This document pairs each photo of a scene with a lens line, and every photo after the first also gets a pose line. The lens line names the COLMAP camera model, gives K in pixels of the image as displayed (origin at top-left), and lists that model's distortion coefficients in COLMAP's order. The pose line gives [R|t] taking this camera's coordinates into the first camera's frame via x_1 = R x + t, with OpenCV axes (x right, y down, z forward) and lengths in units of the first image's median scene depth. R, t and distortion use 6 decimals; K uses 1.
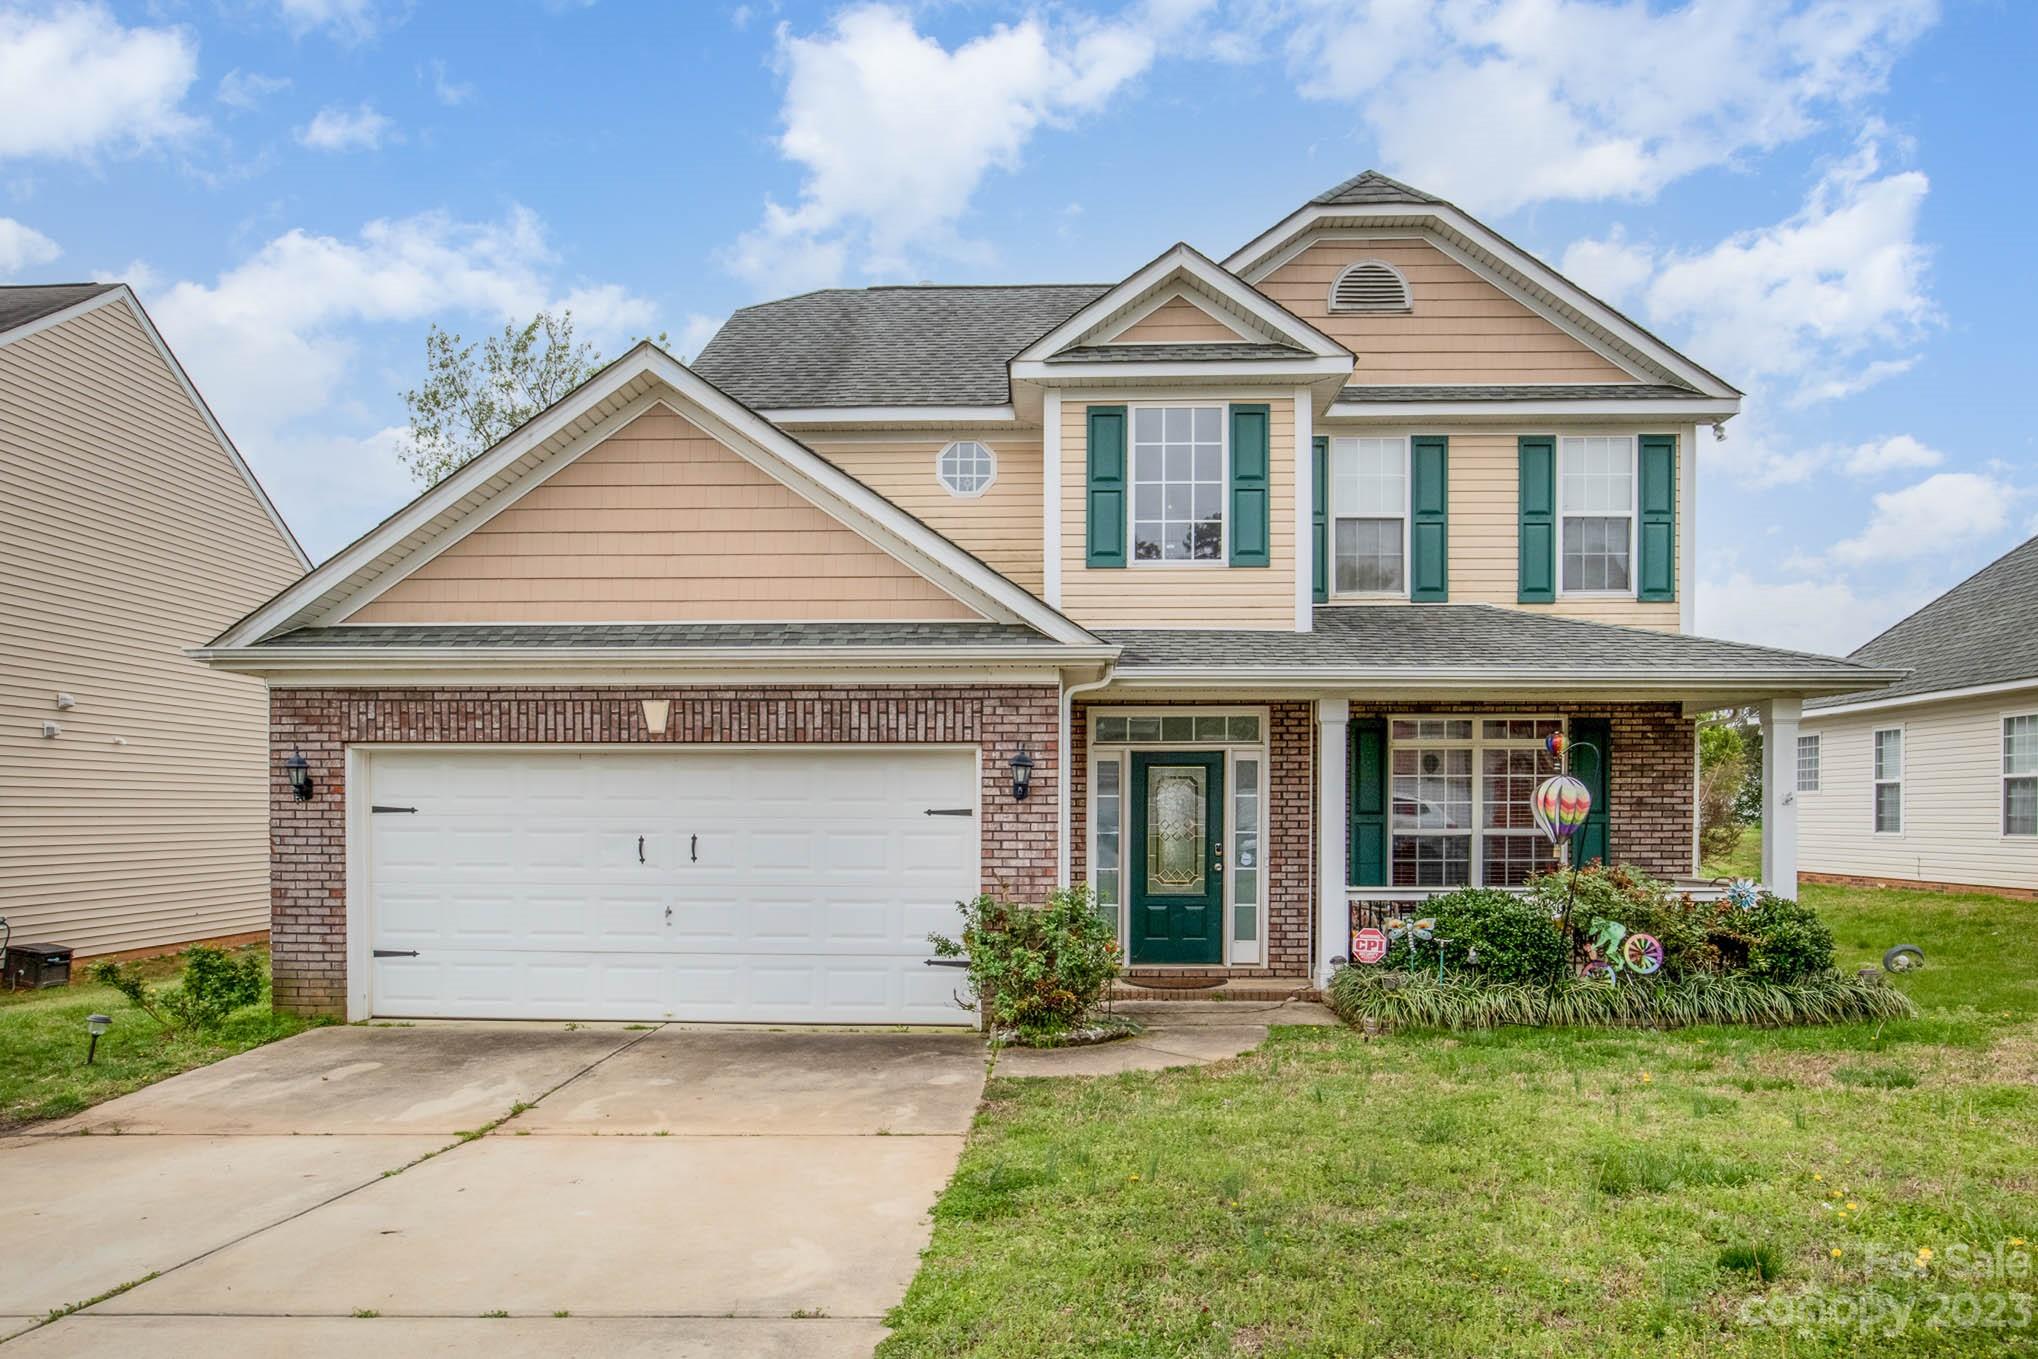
lens RADIAL K [[1246.5, 0, 1011.9], [0, 1246.5, 823.4], [0, 0, 1]] dist [-0.018486, 0.001063]
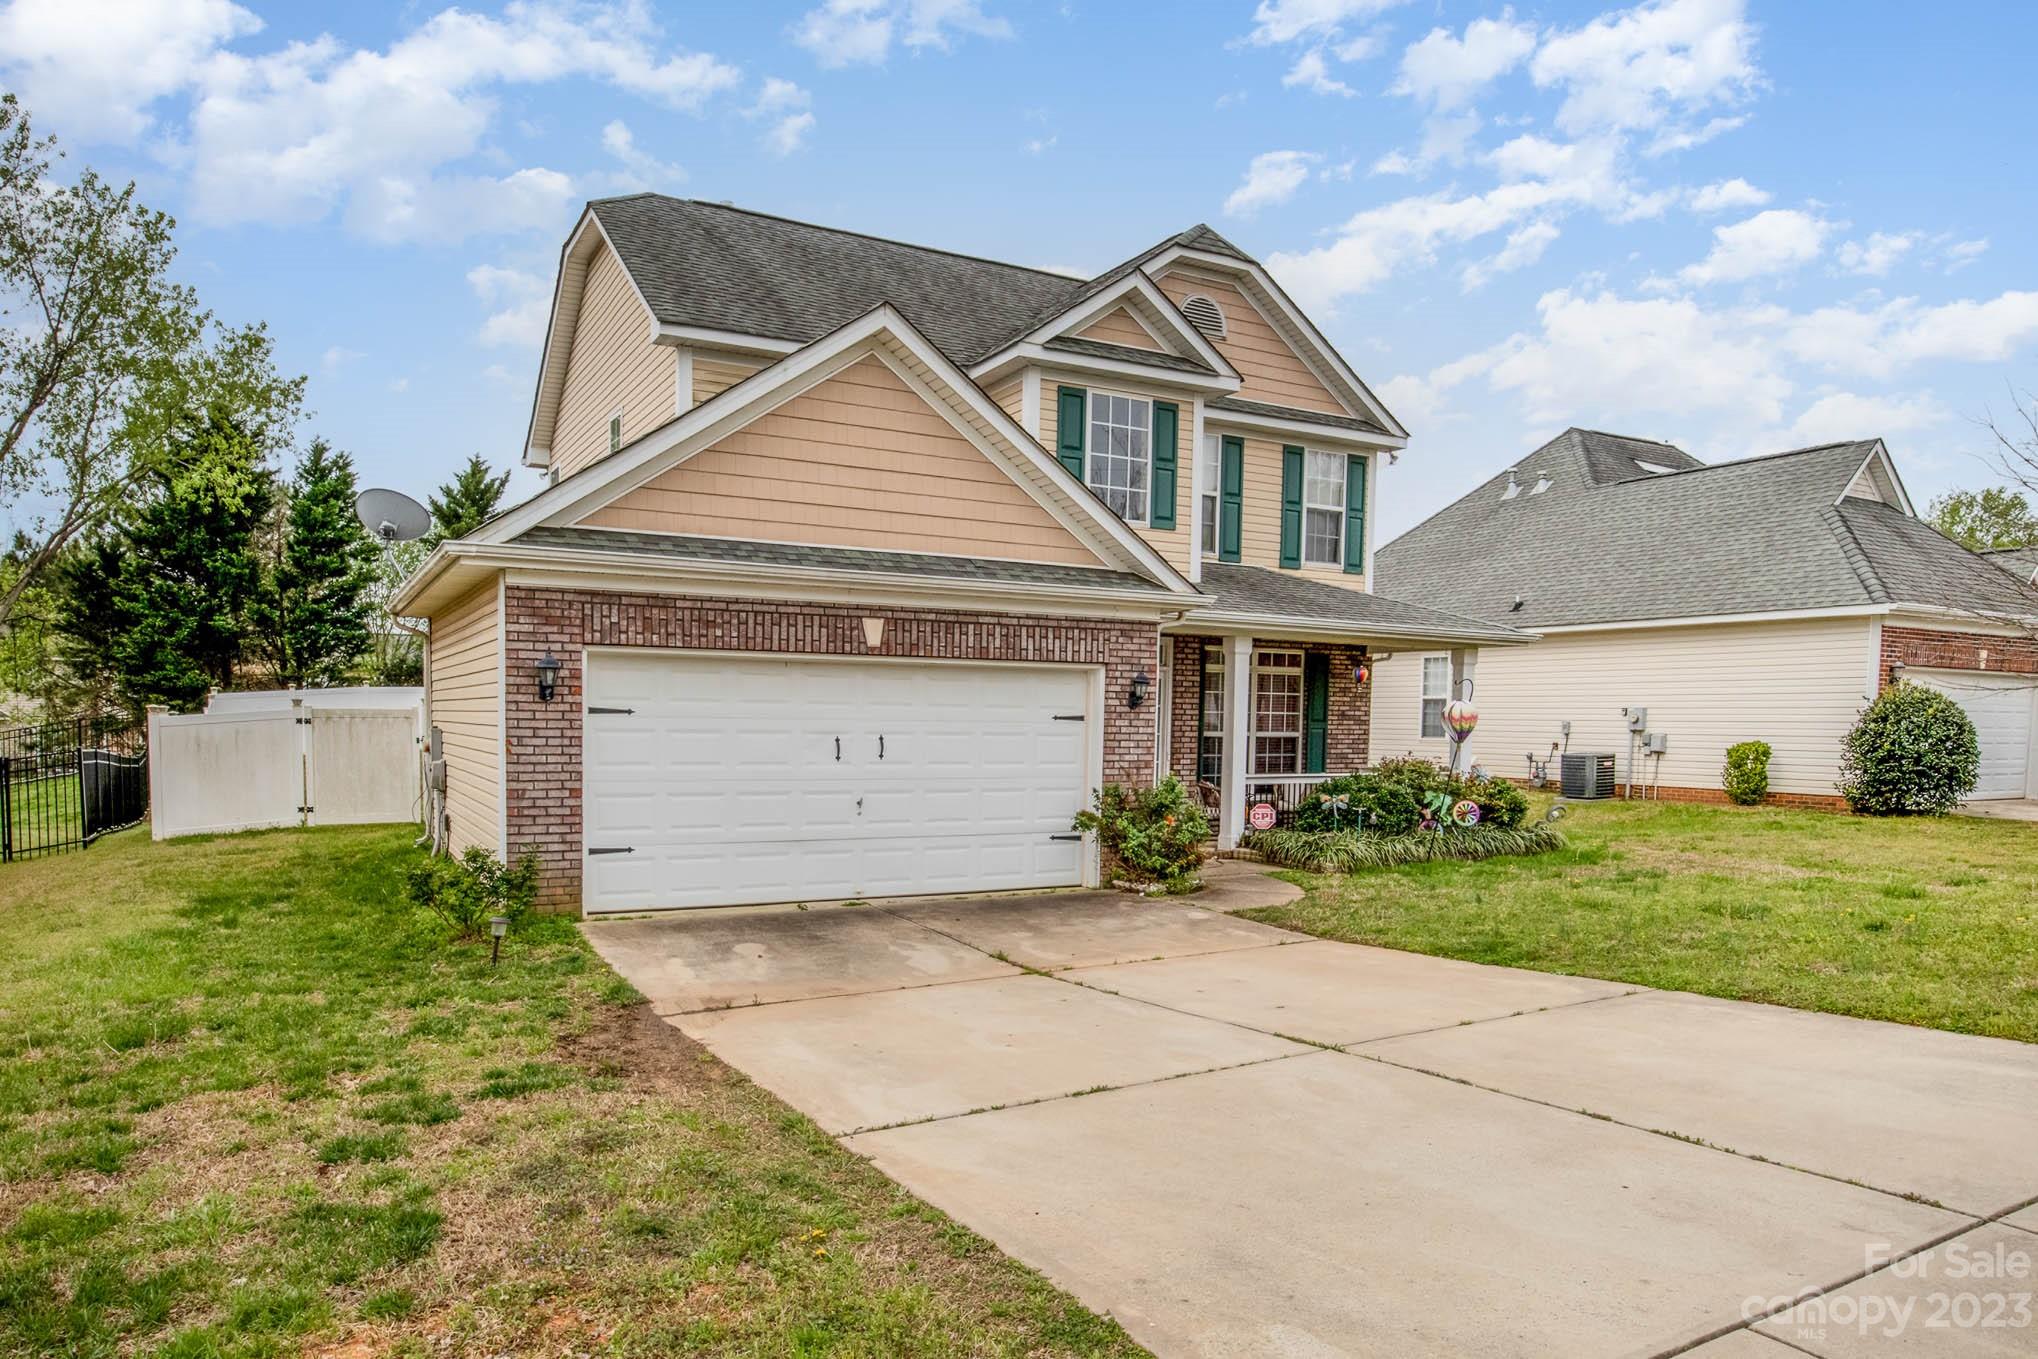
lens RADIAL K [[1250.6, 0, 962.9], [0, 1250.6, 795.7], [0, 0, 1]] dist [-0.034038, 0.000251]
pose [[0.869162, -0.021771, 0.494047, -0.773873], [-0.006662, 0.998424, 0.055718, -0.000475], [-0.494482, -0.051719, 0.867648, -0.044253]]
